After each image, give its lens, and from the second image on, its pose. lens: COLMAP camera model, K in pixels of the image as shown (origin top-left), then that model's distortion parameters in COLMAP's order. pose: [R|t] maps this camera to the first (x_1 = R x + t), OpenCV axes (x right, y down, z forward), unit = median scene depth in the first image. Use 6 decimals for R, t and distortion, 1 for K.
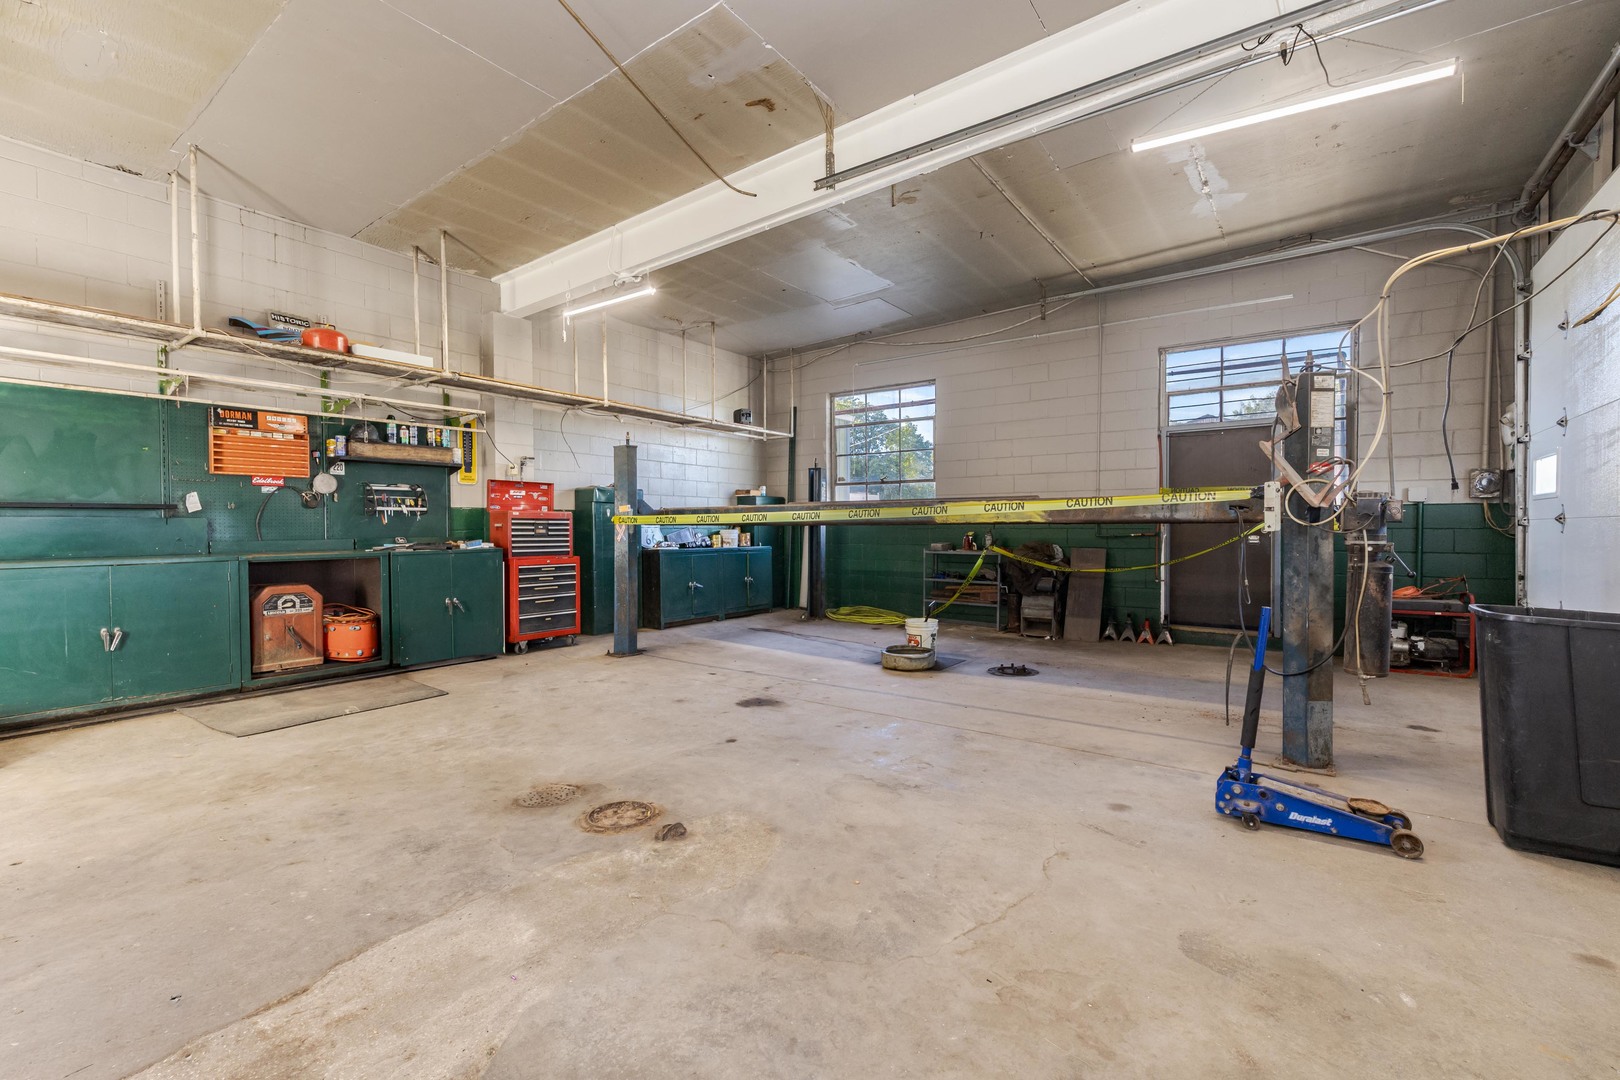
lens RADIAL K [[678.7, 0, 807.1], [0, 678.7, 540.5], [0, 0, 1]] dist [0.001726, -0.000166]
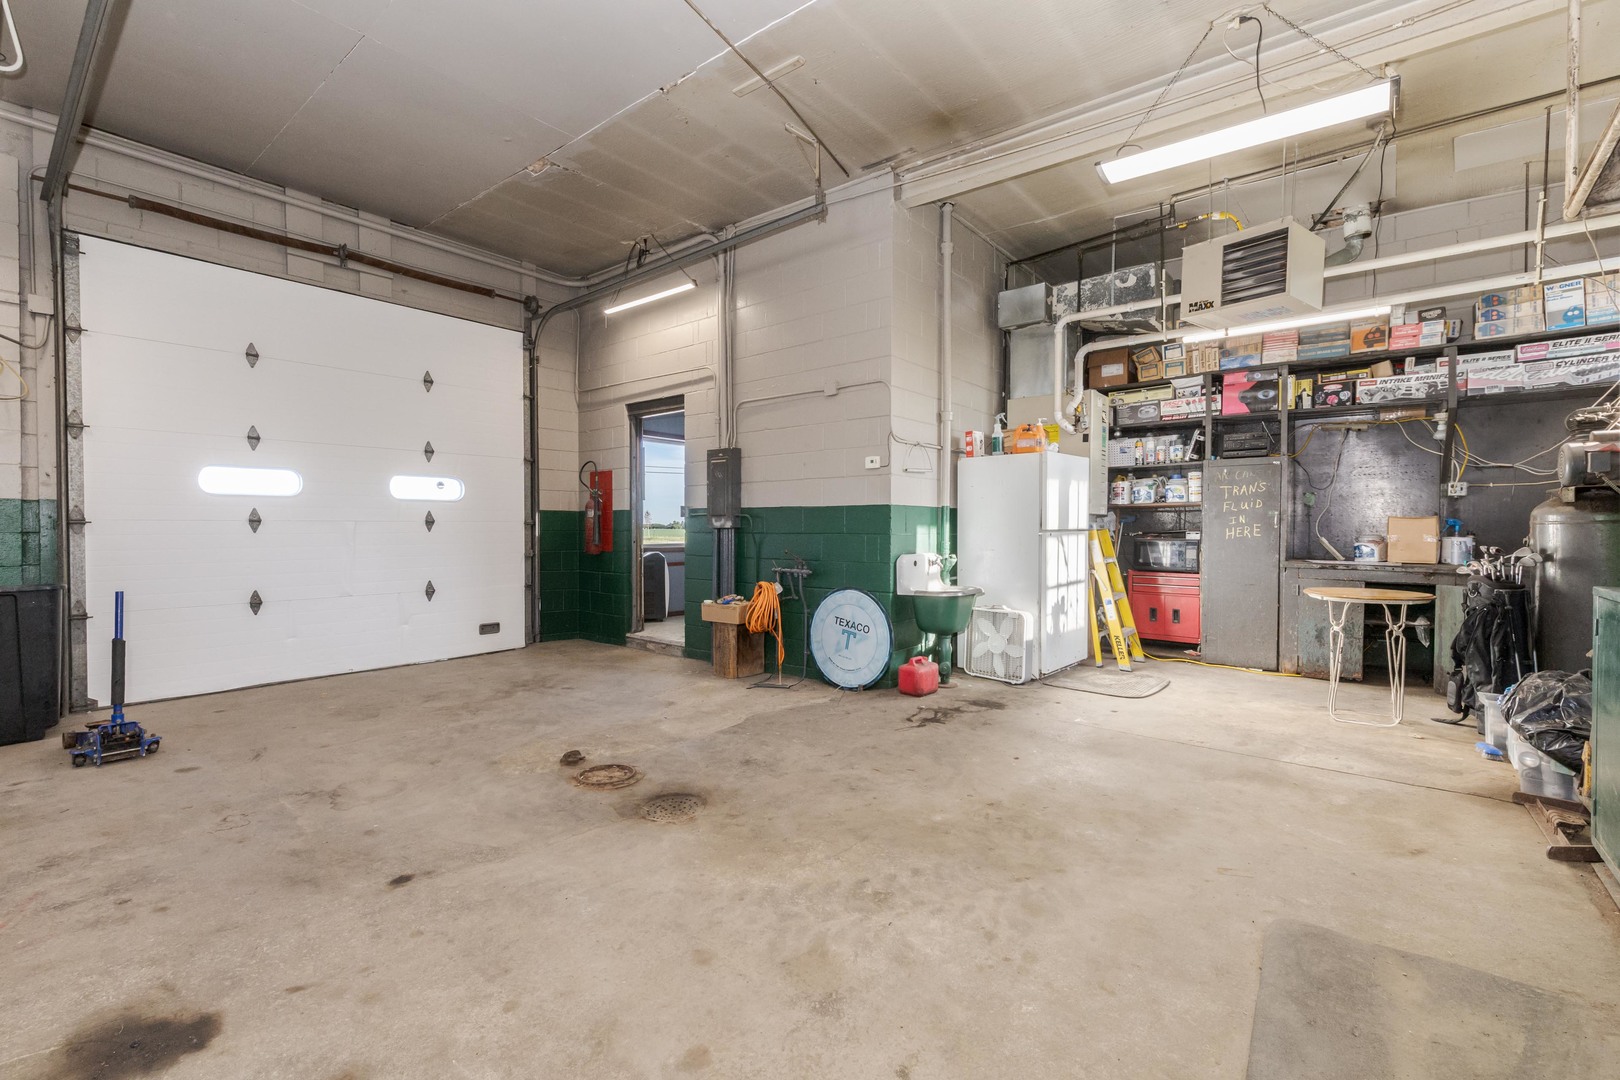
lens RADIAL K [[678.7, 0, 809.6], [0, 678.7, 540.3], [0, 0, 1]] dist [0.001726, -0.000166]
pose [[-0.997966, -0.000243, 0.063748, -0.627101], [0.002090, 0.999330, 0.036529, -0.038279], [-0.063714, 0.036588, -0.997297, 1.912081]]
